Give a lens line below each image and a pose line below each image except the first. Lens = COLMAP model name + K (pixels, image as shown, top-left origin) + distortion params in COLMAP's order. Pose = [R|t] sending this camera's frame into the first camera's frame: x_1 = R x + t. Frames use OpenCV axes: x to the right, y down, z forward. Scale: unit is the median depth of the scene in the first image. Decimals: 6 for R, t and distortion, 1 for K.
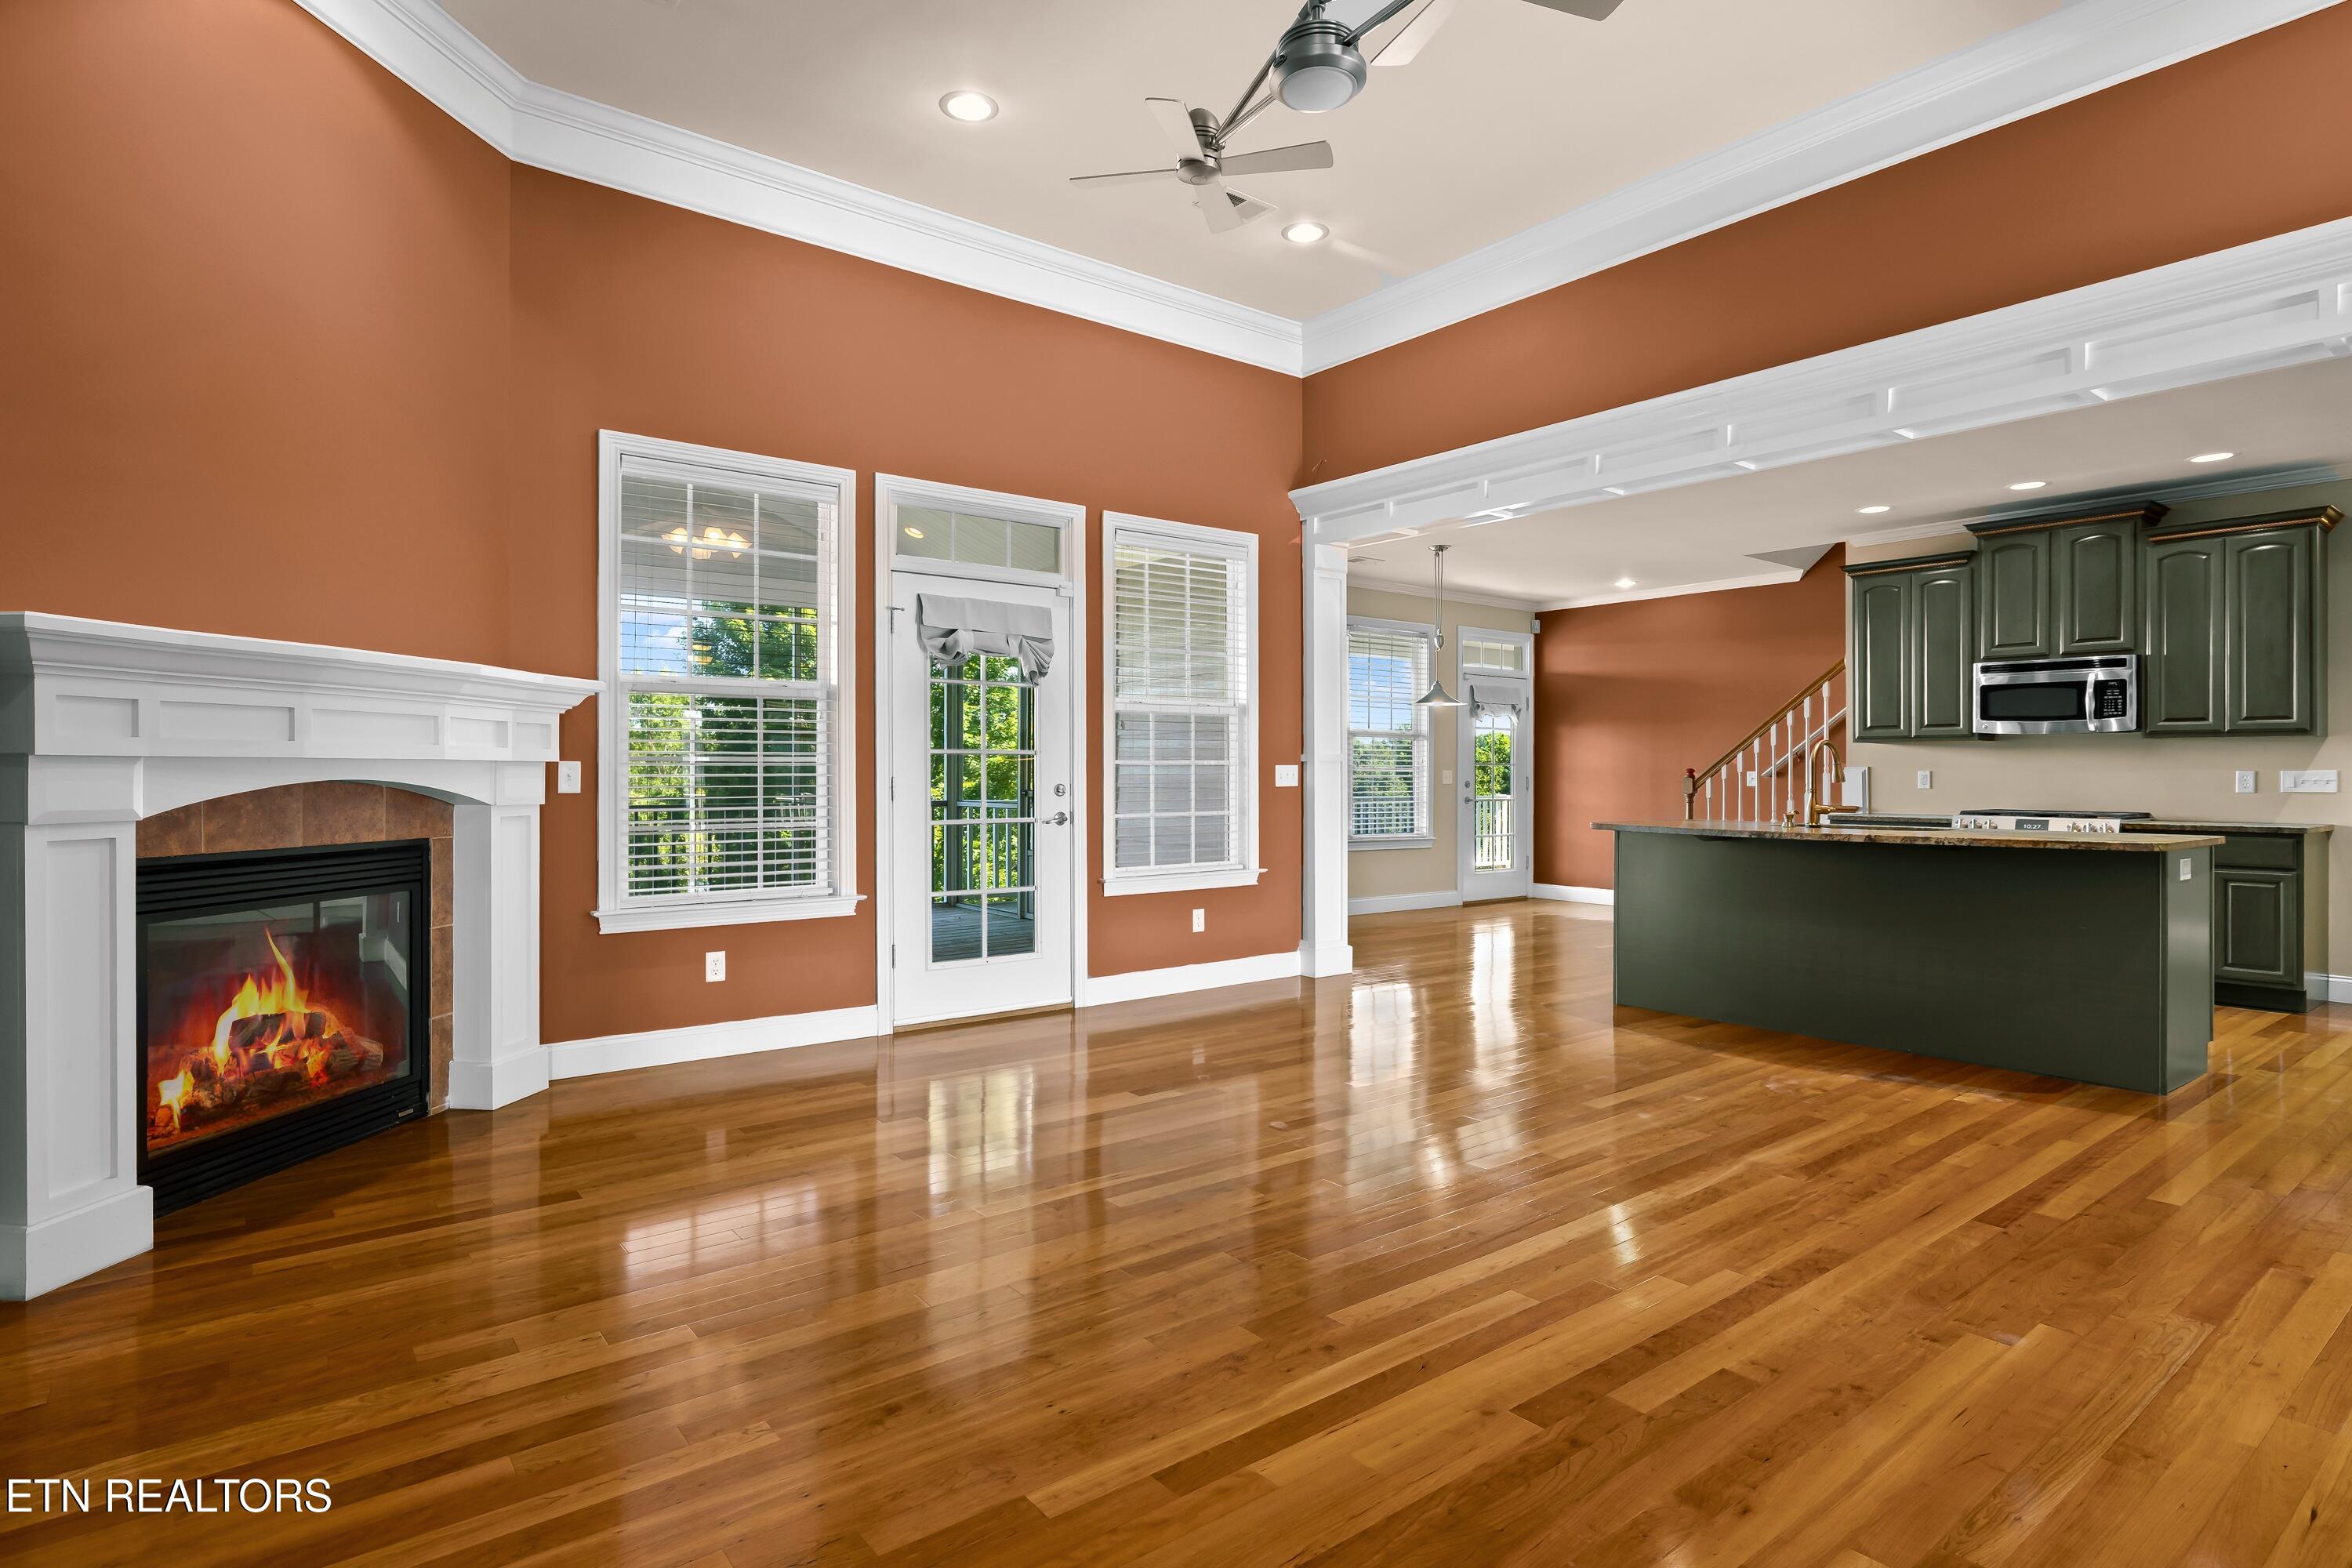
lens RADIAL K [[1143.7, 0, 1184.0], [0, 1143.7, 773.7], [0, 0, 1]] dist [-0.002754, 0.000612]
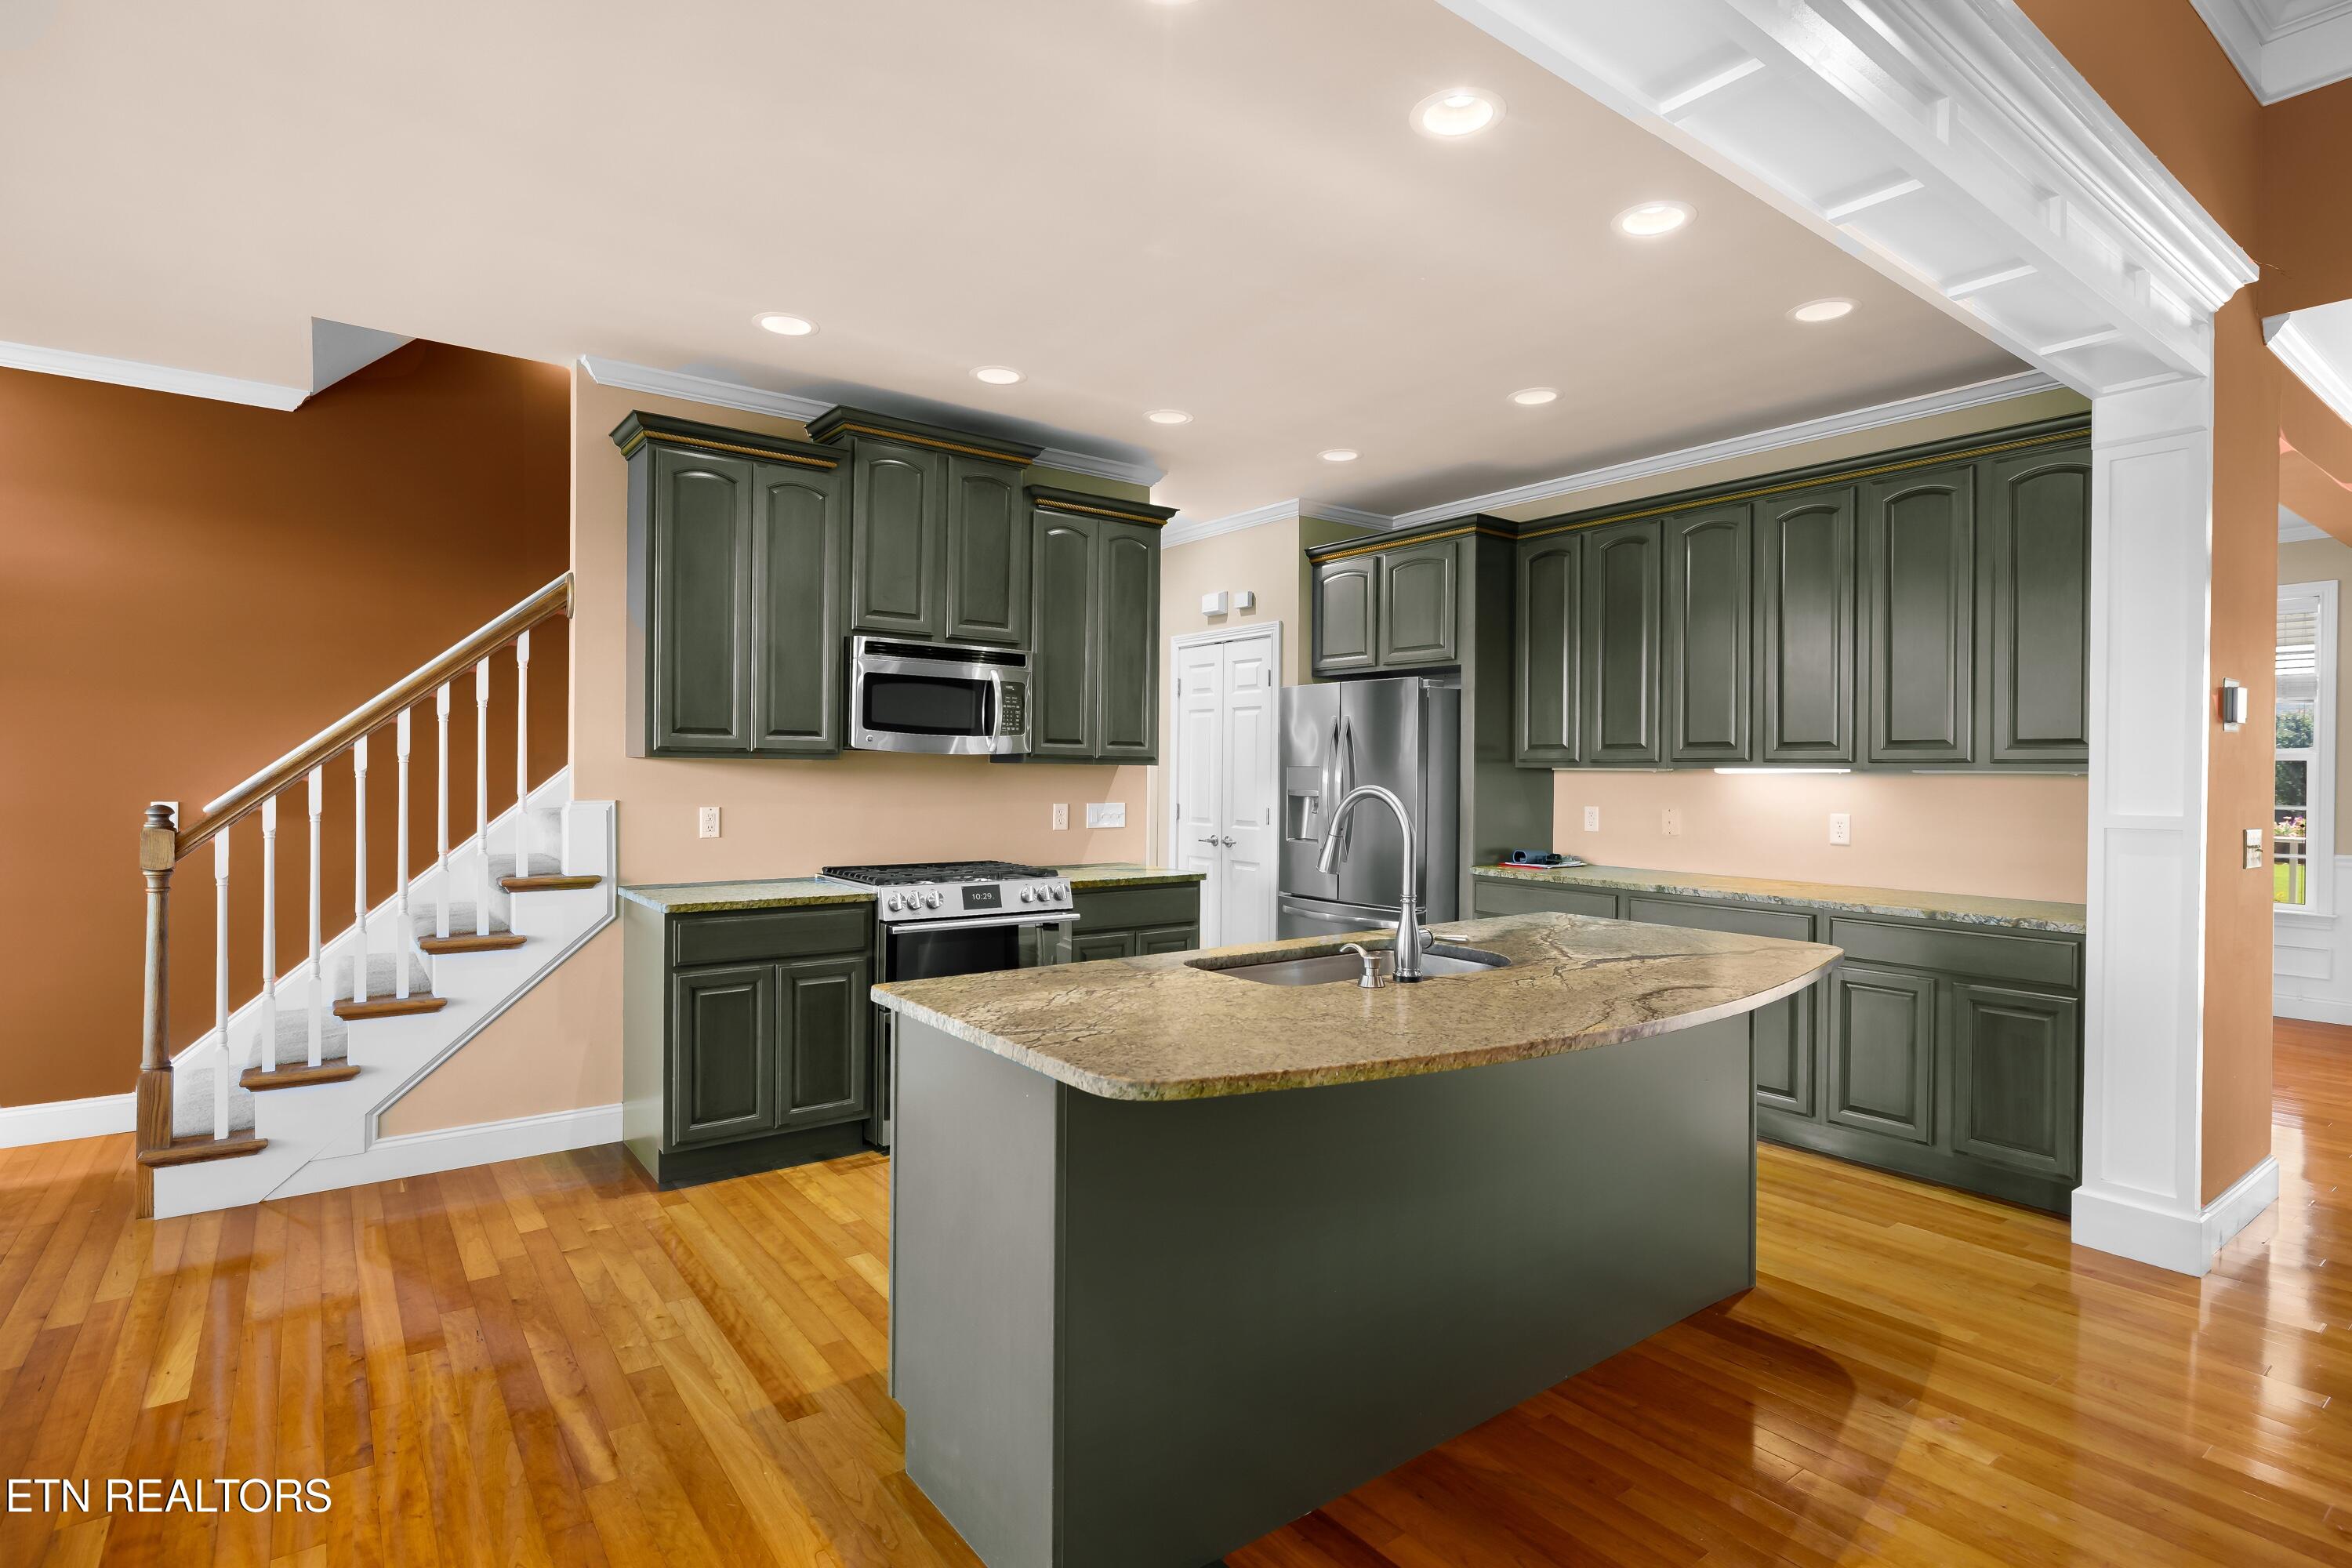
lens RADIAL K [[1244.3, 0, 1172.9], [0, 1244.3, 786.0], [0, 0, 1]] dist [-0.003521, -0.000481]
pose [[-0.026828, -0.005818, 0.999623, 0.012787], [-0.002516, 0.999980, 0.005752, -0.019613], [-0.999637, -0.002361, -0.026842, 0.851815]]
